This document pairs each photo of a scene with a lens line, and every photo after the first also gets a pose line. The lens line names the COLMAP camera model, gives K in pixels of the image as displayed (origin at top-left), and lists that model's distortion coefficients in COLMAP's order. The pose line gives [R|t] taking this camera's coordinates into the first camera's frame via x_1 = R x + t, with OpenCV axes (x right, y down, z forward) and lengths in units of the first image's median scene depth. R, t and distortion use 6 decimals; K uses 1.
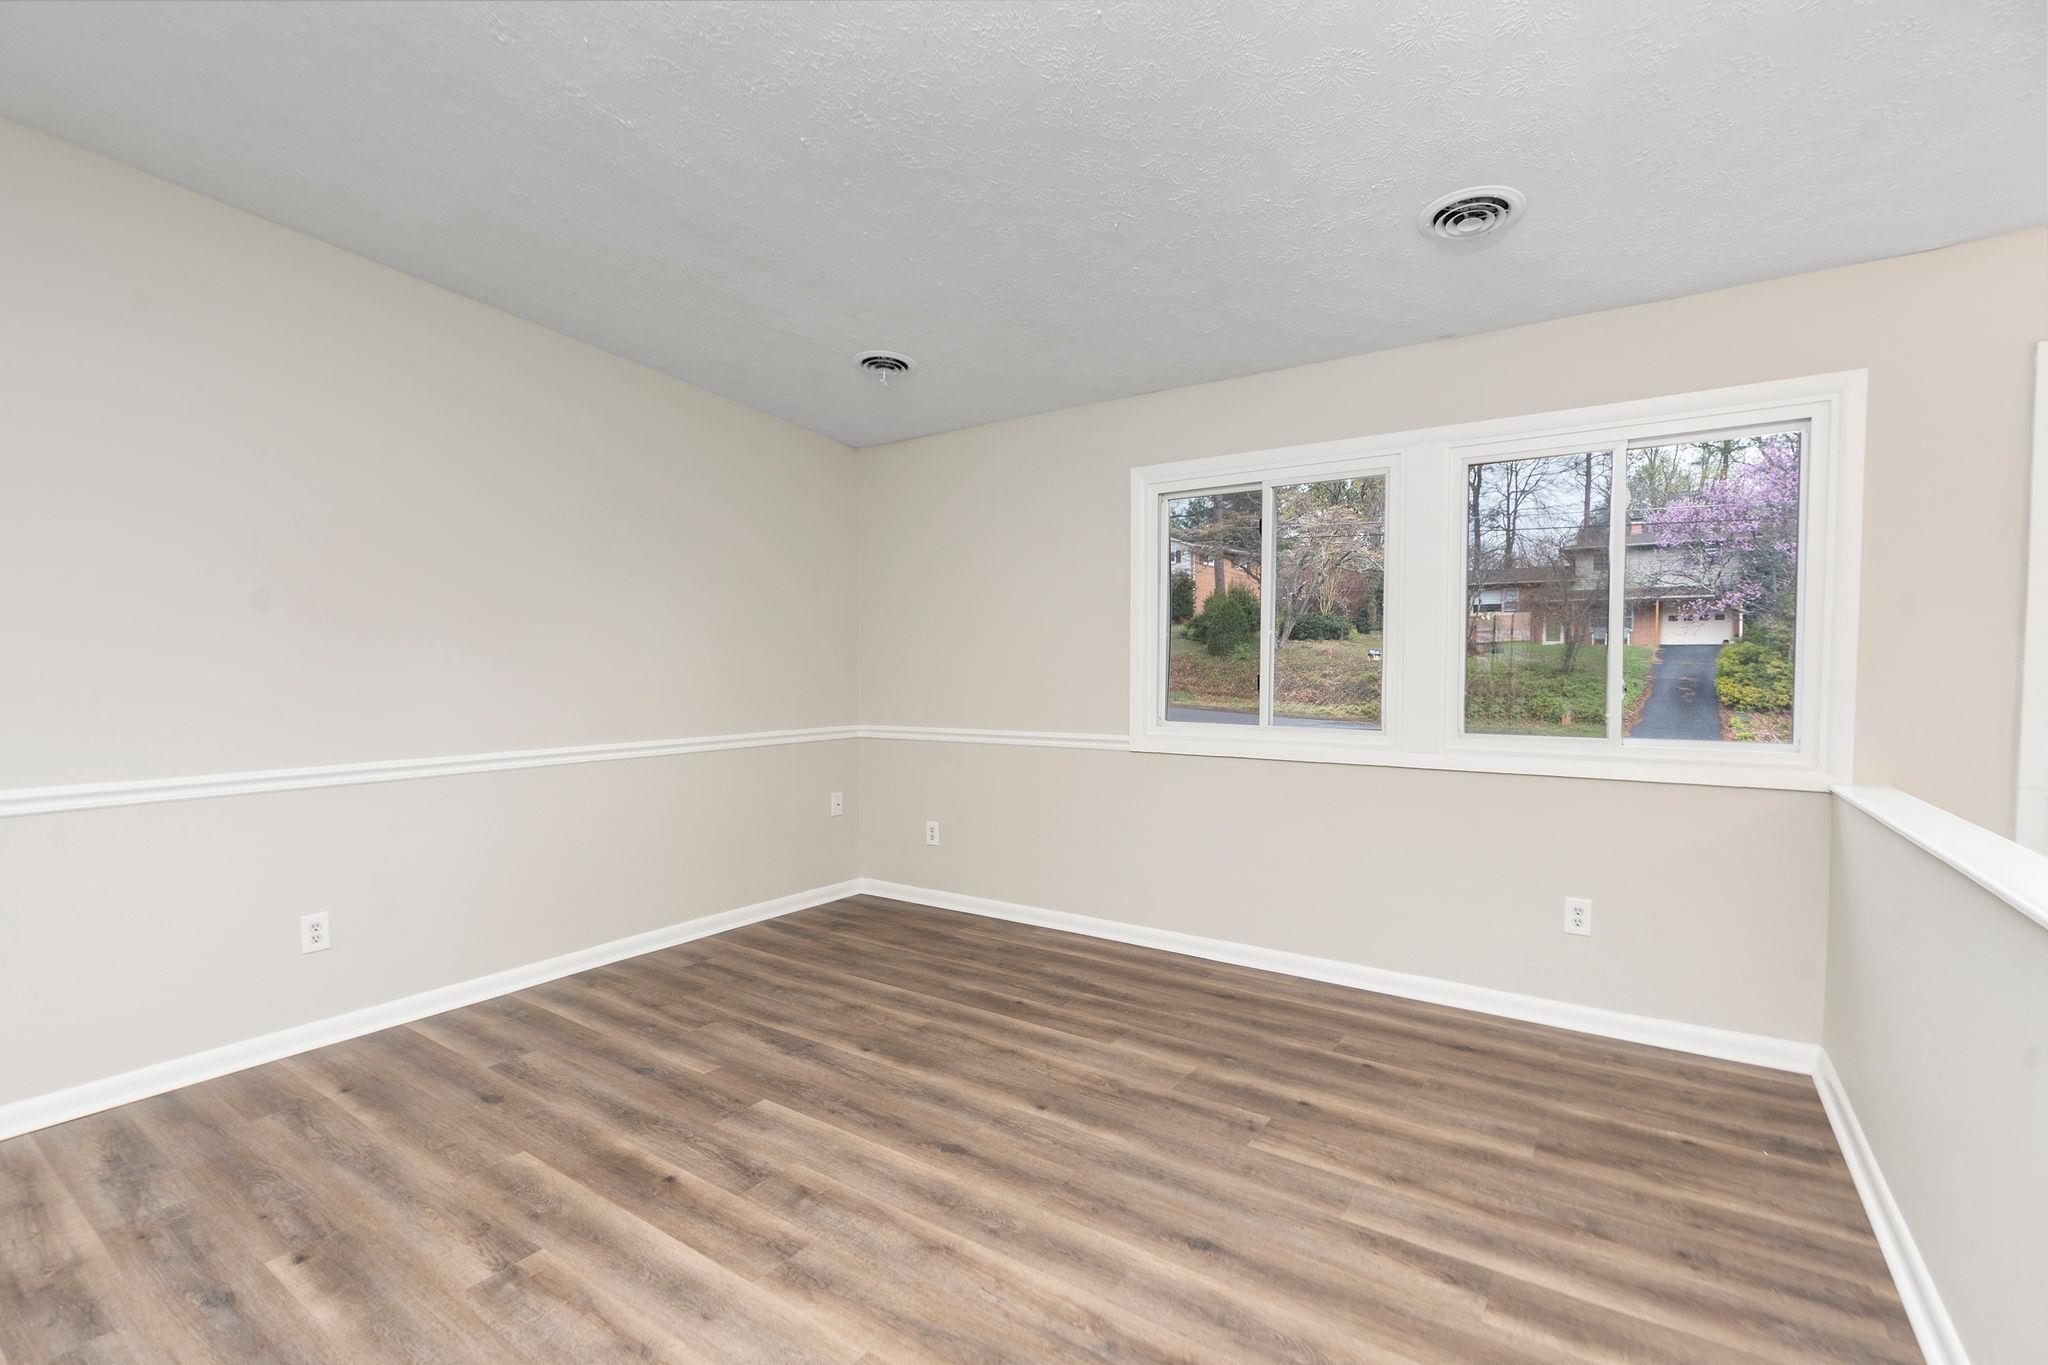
lens RADIAL K [[950.8, 0, 1012.8], [0, 950.8, 656.2], [0, 0, 1]] dist [-0.003829, 0.000481]
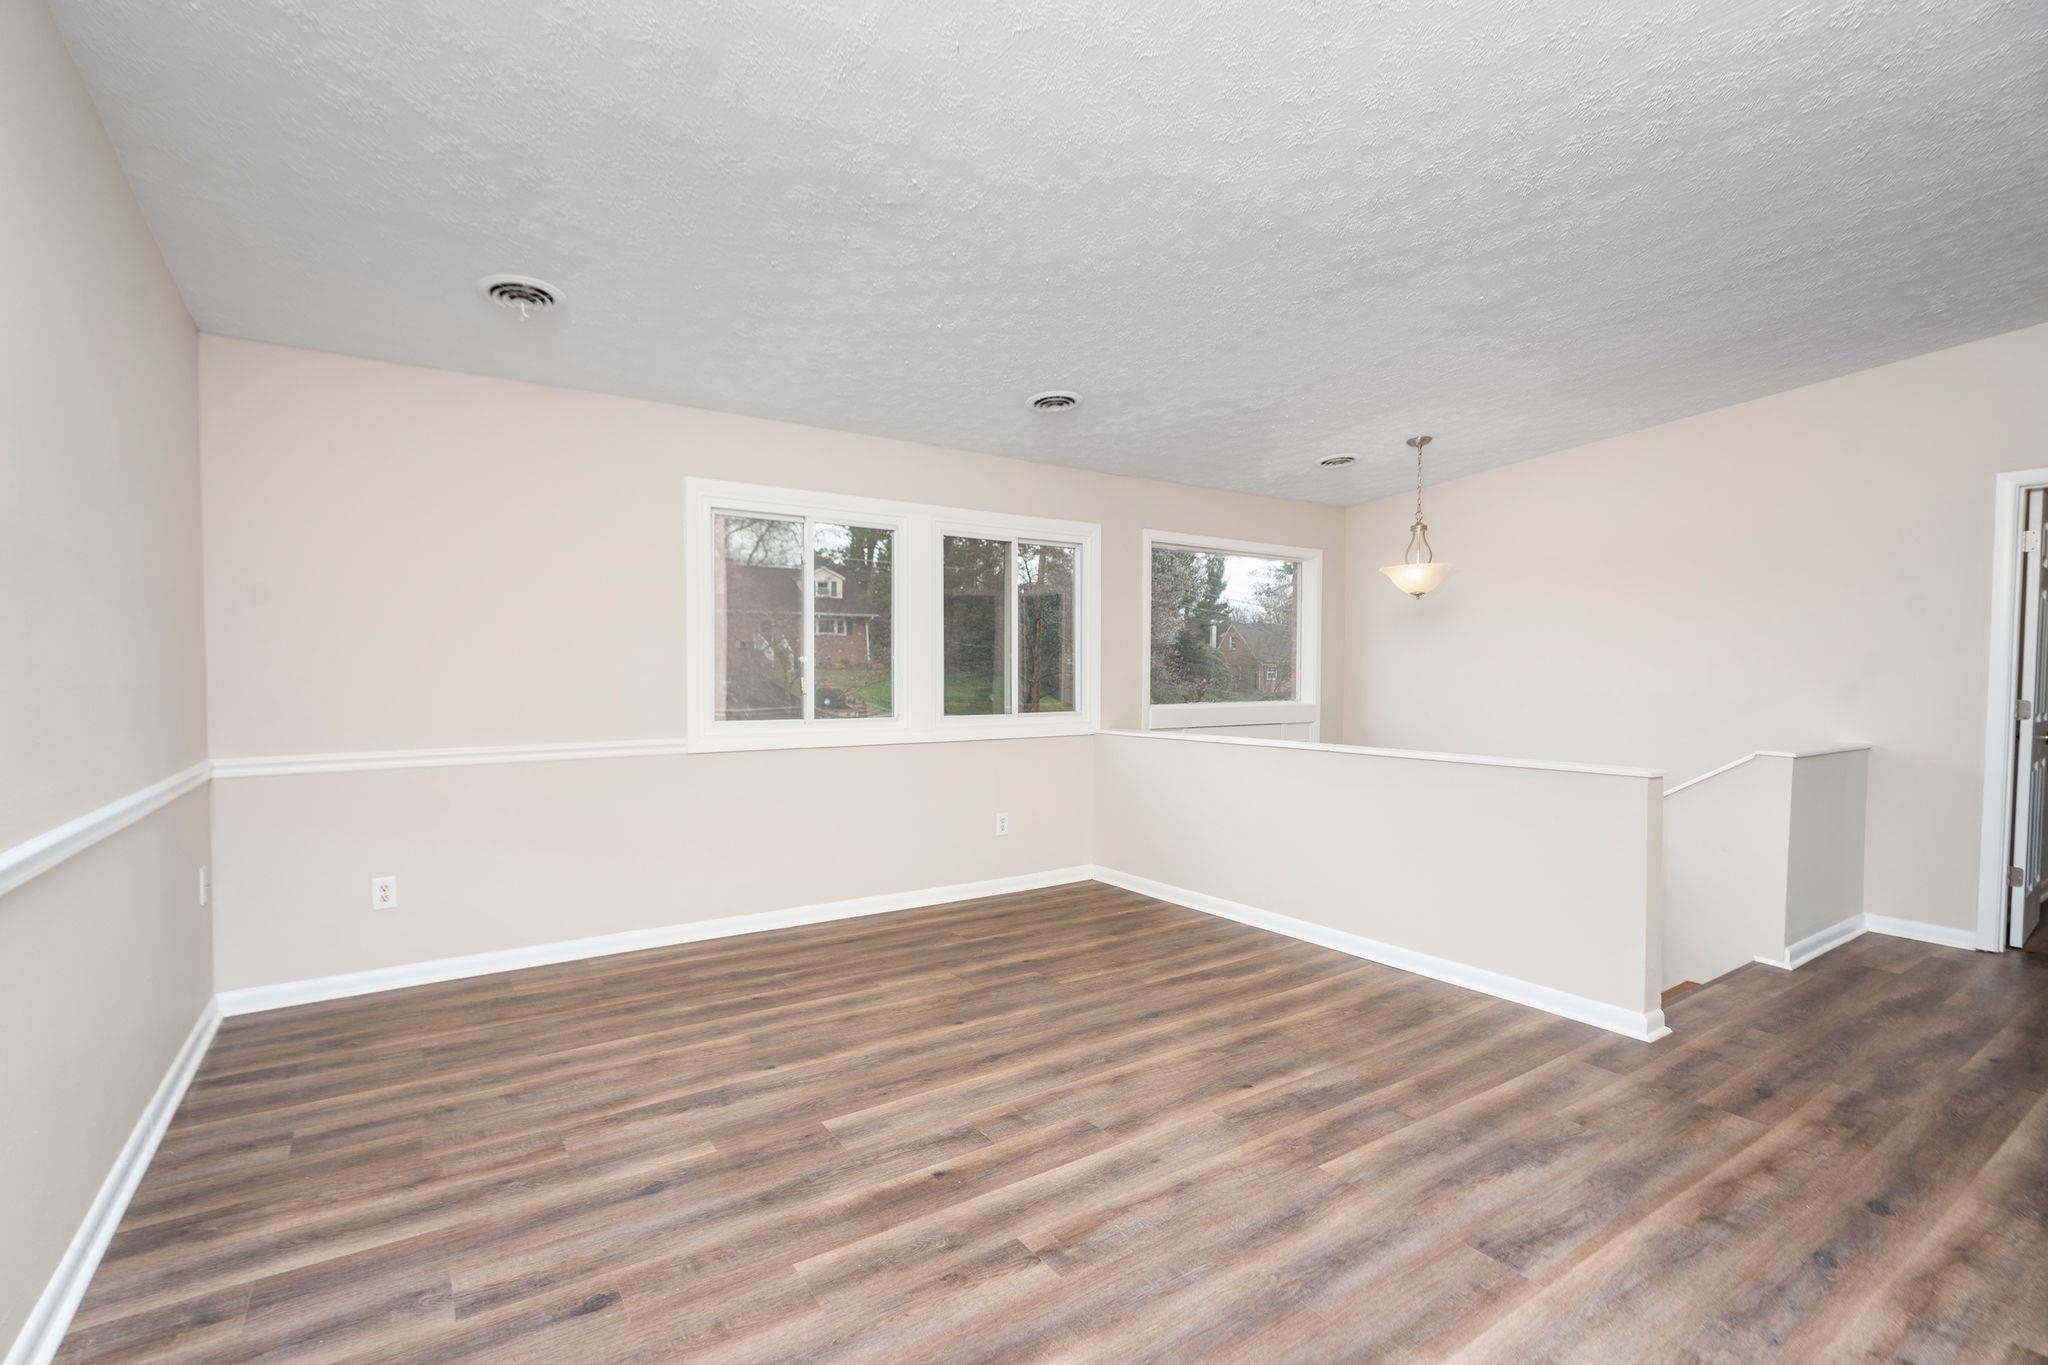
lens RADIAL K [[925.9, 0, 1019.9], [0, 925.9, 715.8], [0, 0, 1]] dist [-0.001992, 0.000278]
pose [[0.352244, -0.042710, 0.934933, -0.968409], [-0.010202, 0.998724, 0.049468, 0.003764], [-0.935853, -0.026963, 0.351358, 0.450624]]
